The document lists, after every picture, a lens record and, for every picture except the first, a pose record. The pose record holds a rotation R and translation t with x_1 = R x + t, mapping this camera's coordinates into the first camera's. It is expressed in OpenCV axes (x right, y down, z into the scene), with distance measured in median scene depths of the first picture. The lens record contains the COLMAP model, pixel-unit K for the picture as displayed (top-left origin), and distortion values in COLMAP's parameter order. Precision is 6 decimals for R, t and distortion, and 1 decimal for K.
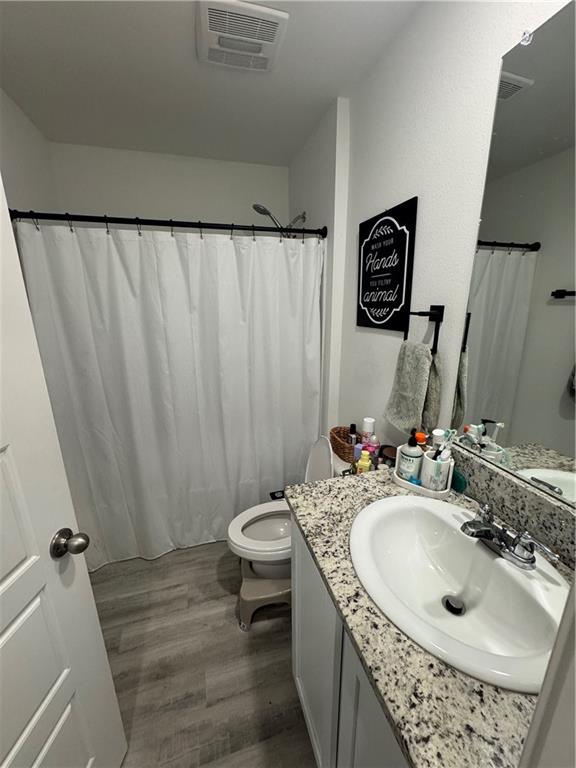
lens RADIAL K [[305.9, 0, 291.0], [0, 305.9, 381.6], [0, 0, 1]] dist [-0.006814, -0.000114]
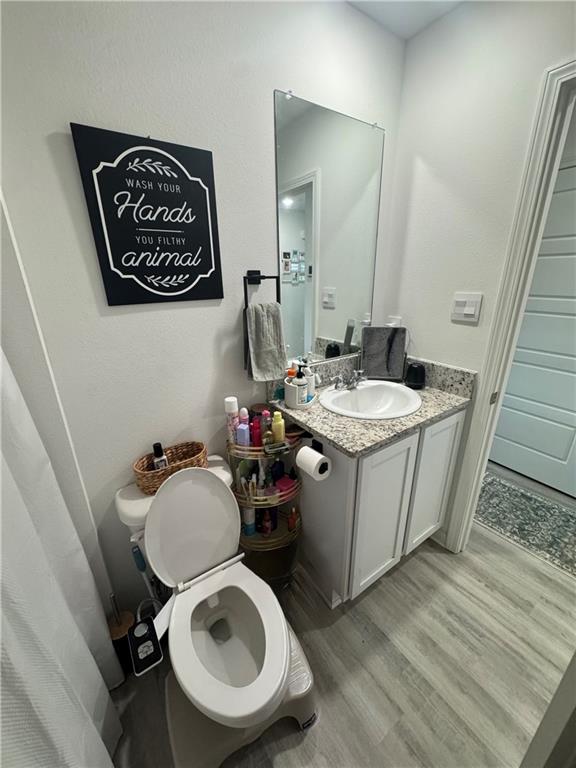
lens RADIAL K [[305.9, 0, 283.2], [0, 305.9, 384.0], [0, 0, 1]] dist [-0.006814, -0.000114]
pose [[-0.301976, -0.307071, 0.902507, -0.607463], [0.256025, 0.885800, 0.387052, -0.230937], [-0.918293, 0.347945, -0.188872, 1.018861]]
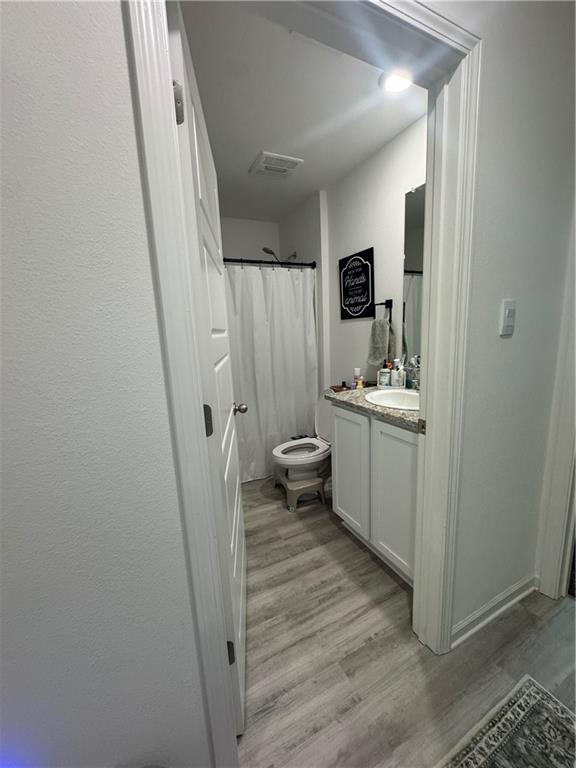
lens RADIAL K [[305.9, 0, 289.0], [0, 305.9, 378.5], [0, 0, 1]] dist [-0.006814, -0.000114]
pose [[0.986254, -0.064496, 0.152128, -0.395746], [0.079121, 0.992599, -0.092123, 0.310724], [-0.145061, 0.102894, 0.984058, -0.643899]]
